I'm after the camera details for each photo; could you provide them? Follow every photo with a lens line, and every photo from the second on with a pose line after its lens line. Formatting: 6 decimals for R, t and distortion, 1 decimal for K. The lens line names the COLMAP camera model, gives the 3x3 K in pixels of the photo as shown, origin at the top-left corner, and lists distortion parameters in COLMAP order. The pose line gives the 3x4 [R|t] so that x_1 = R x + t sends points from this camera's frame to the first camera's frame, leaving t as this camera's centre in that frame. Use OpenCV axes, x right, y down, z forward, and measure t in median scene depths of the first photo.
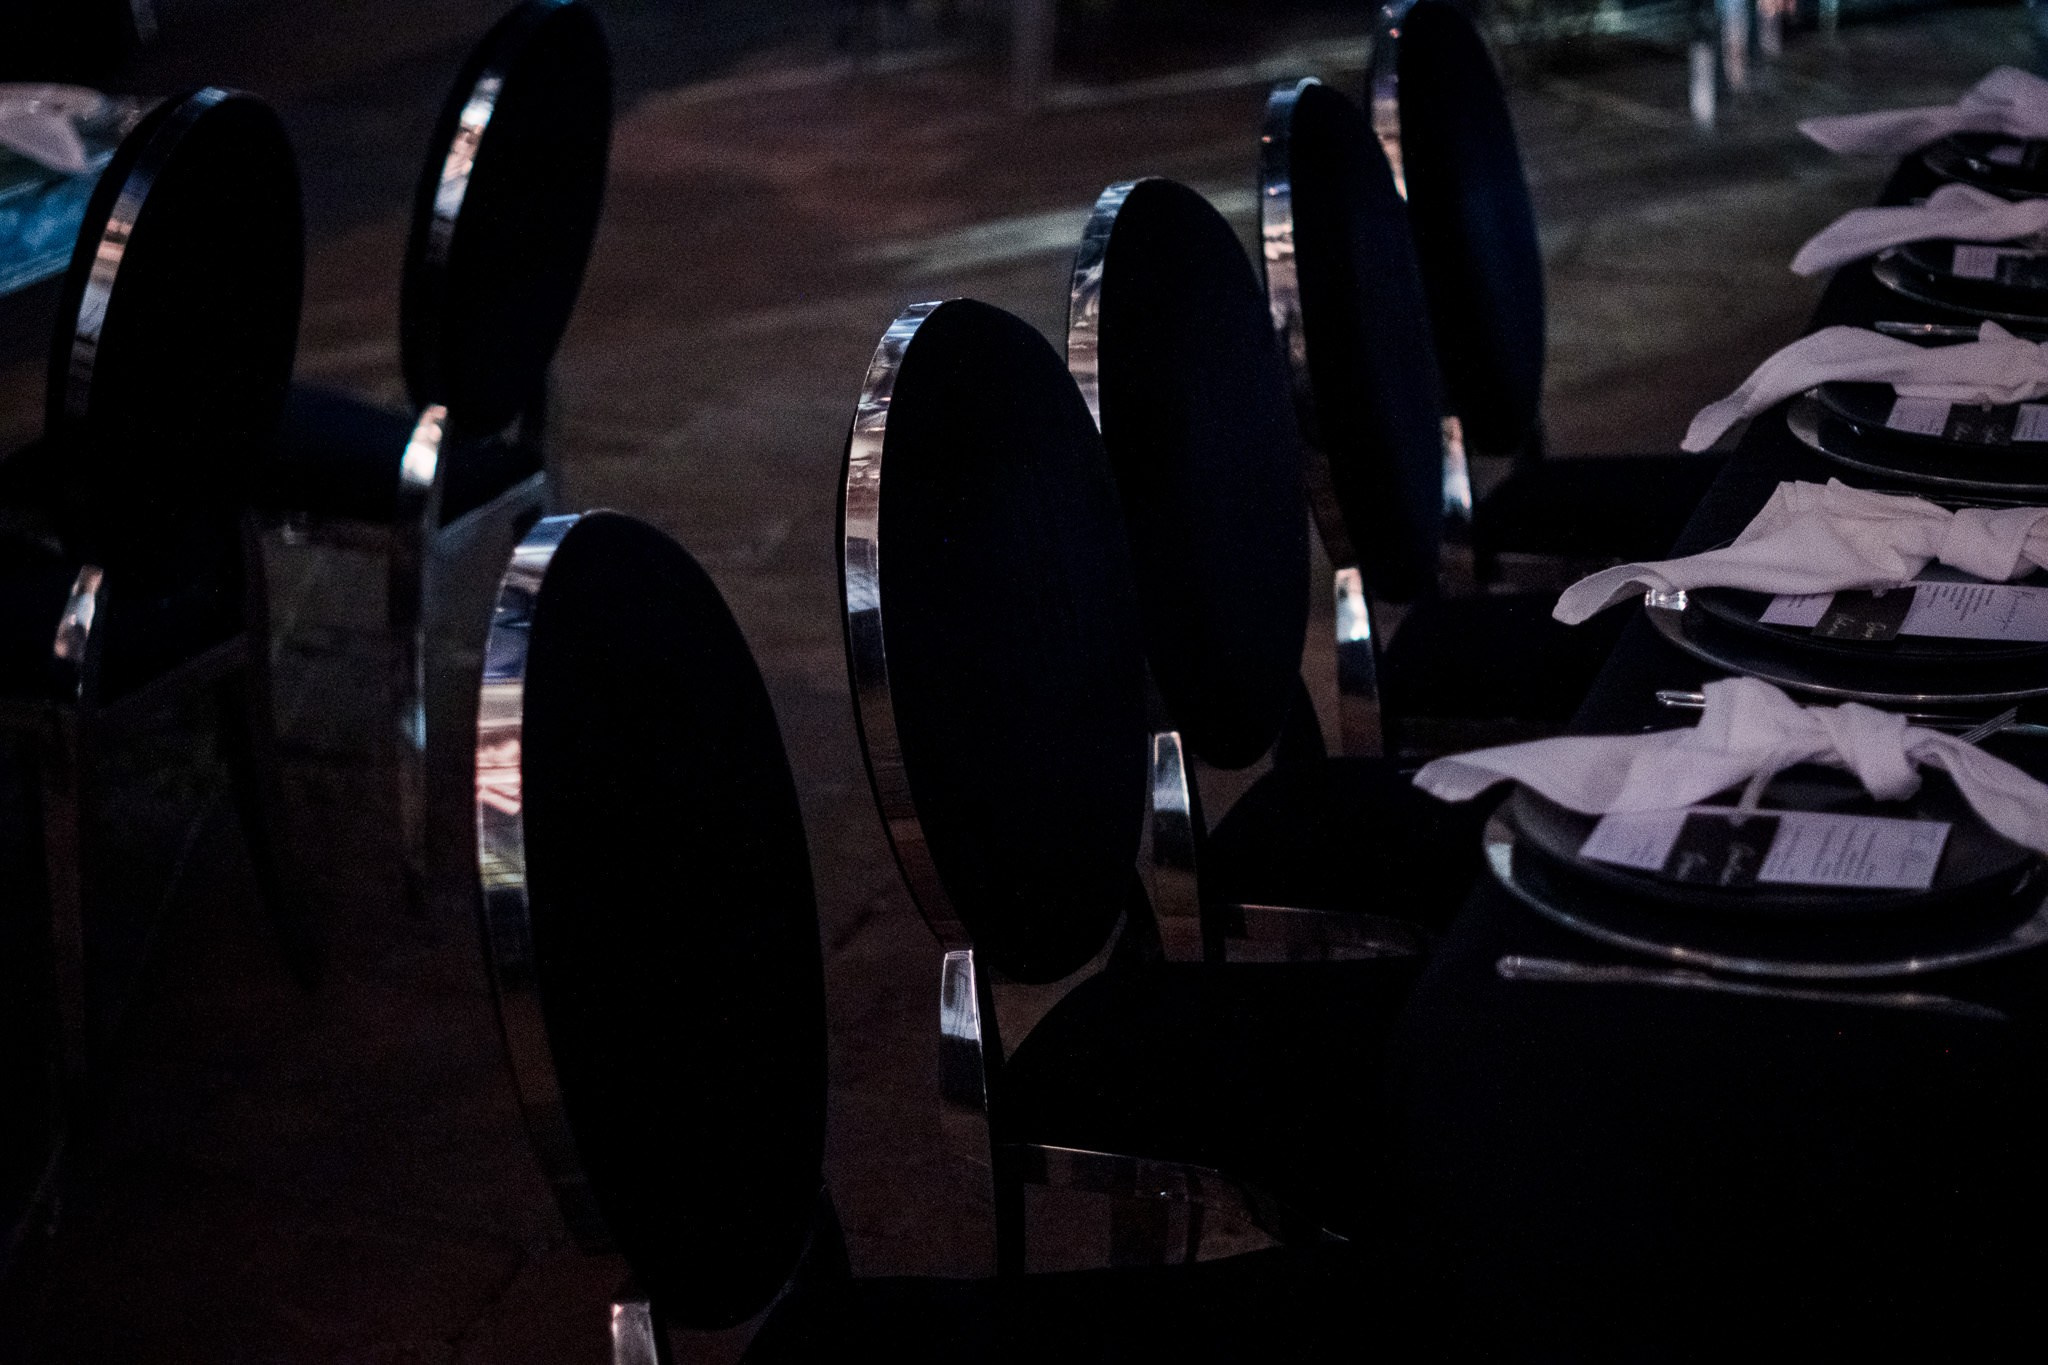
lens RADIAL K [[3966.1, 0, 1022.6], [0, 3966.1, 682.5], [0, 0, 1]] dist [-0.158502, 0.000000]
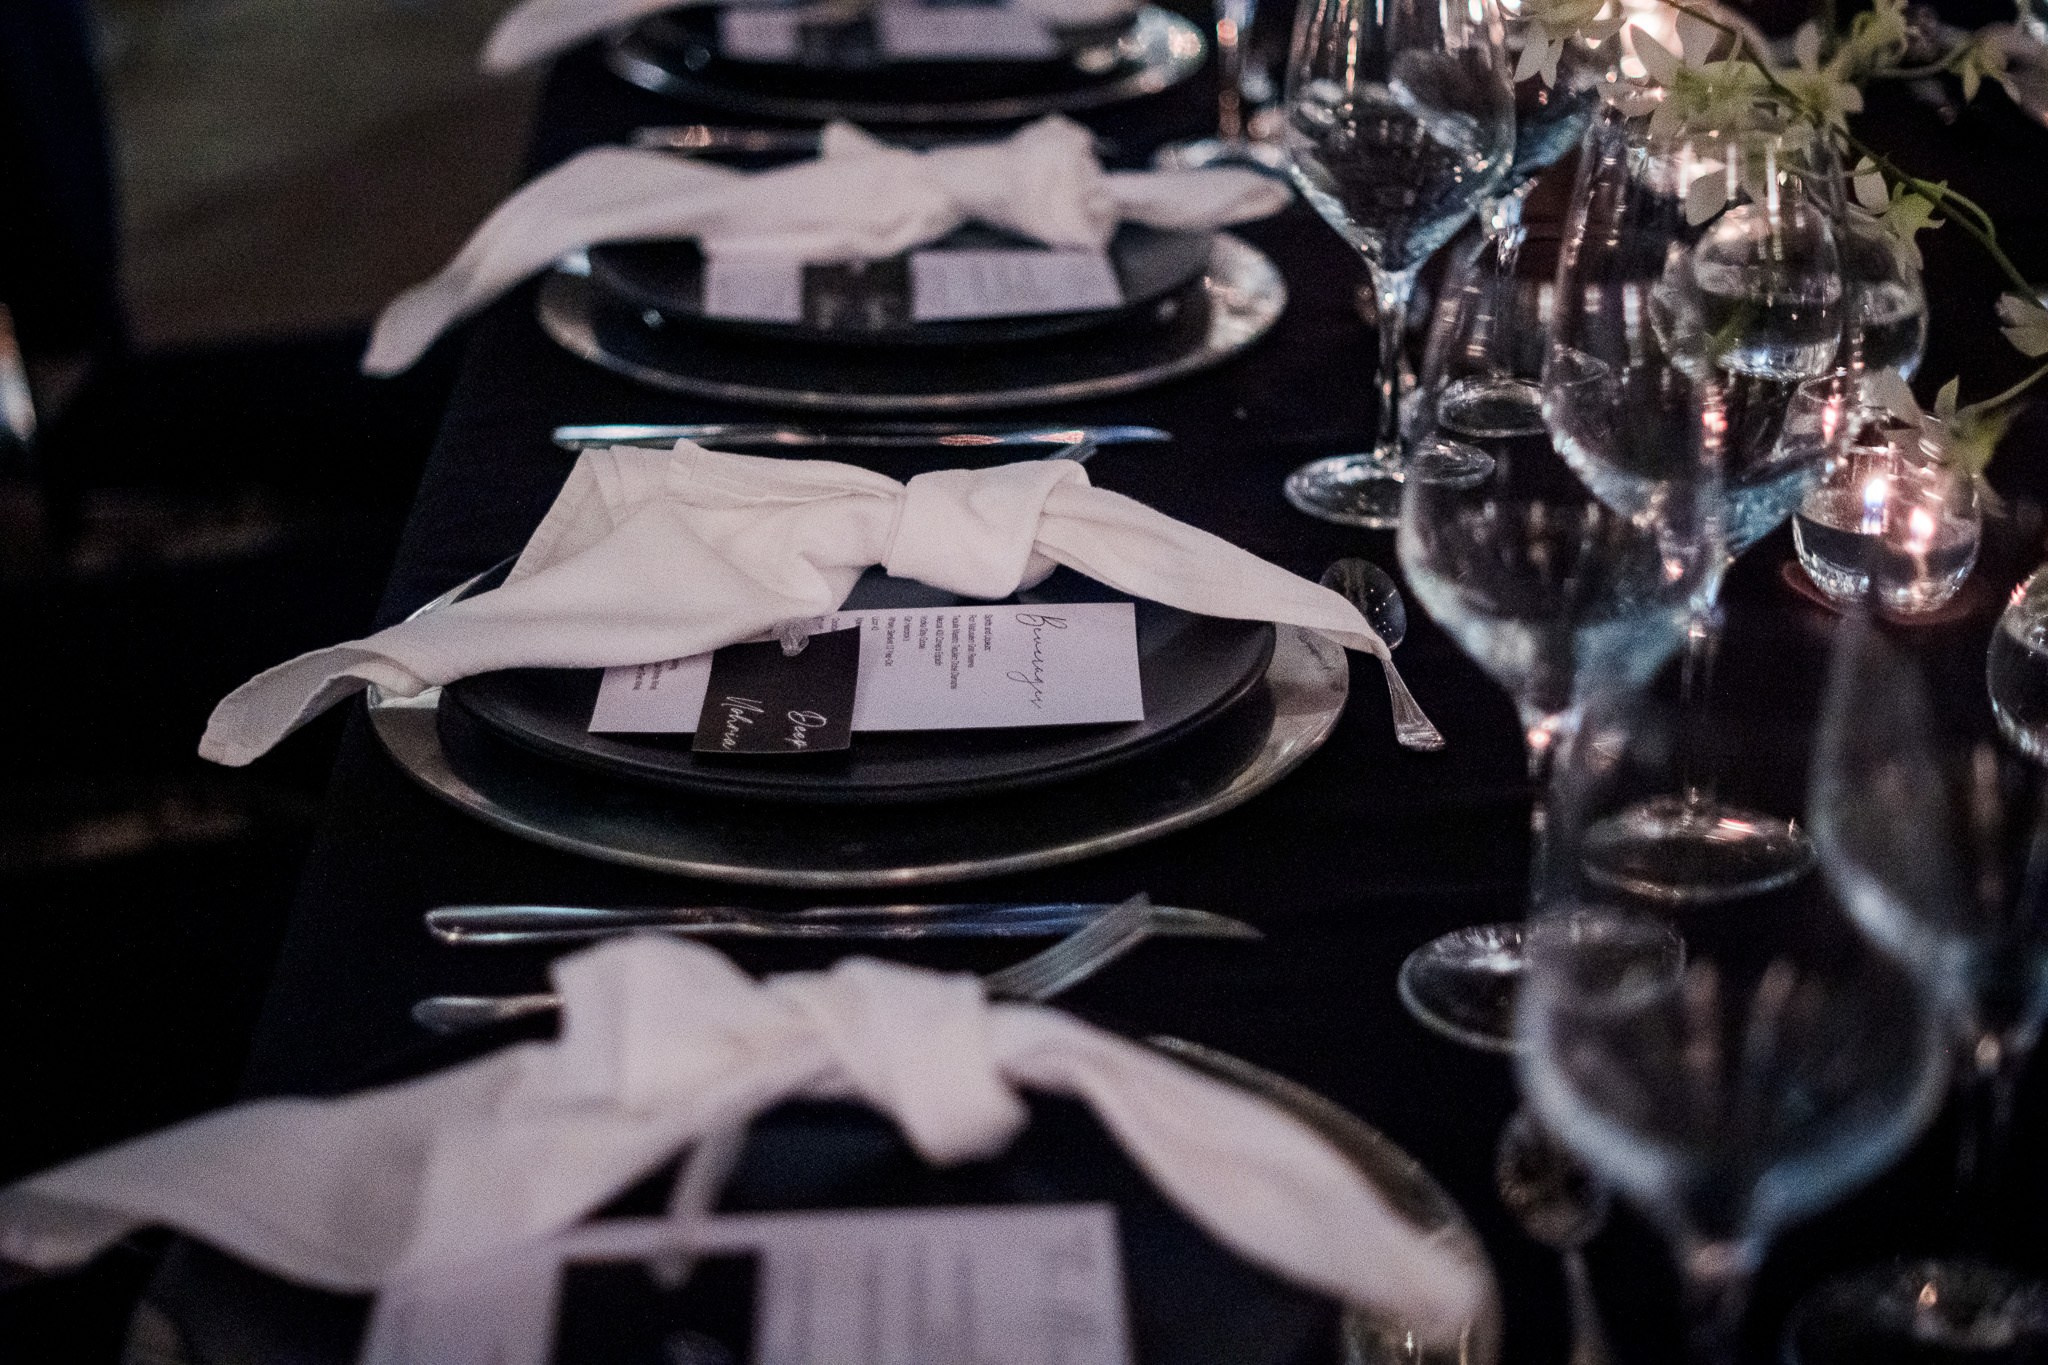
lens RADIAL K [[3966.1, 0, 1024.8], [0, 3966.1, 682.1], [0, 0, 1]] dist [-0.158502, 0.000000]
pose [[0.934155, -0.110512, 0.339325, 0.059607], [0.092787, 0.993356, 0.068076, -0.051918], [-0.344593, -0.032108, 0.938203, 0.468111]]
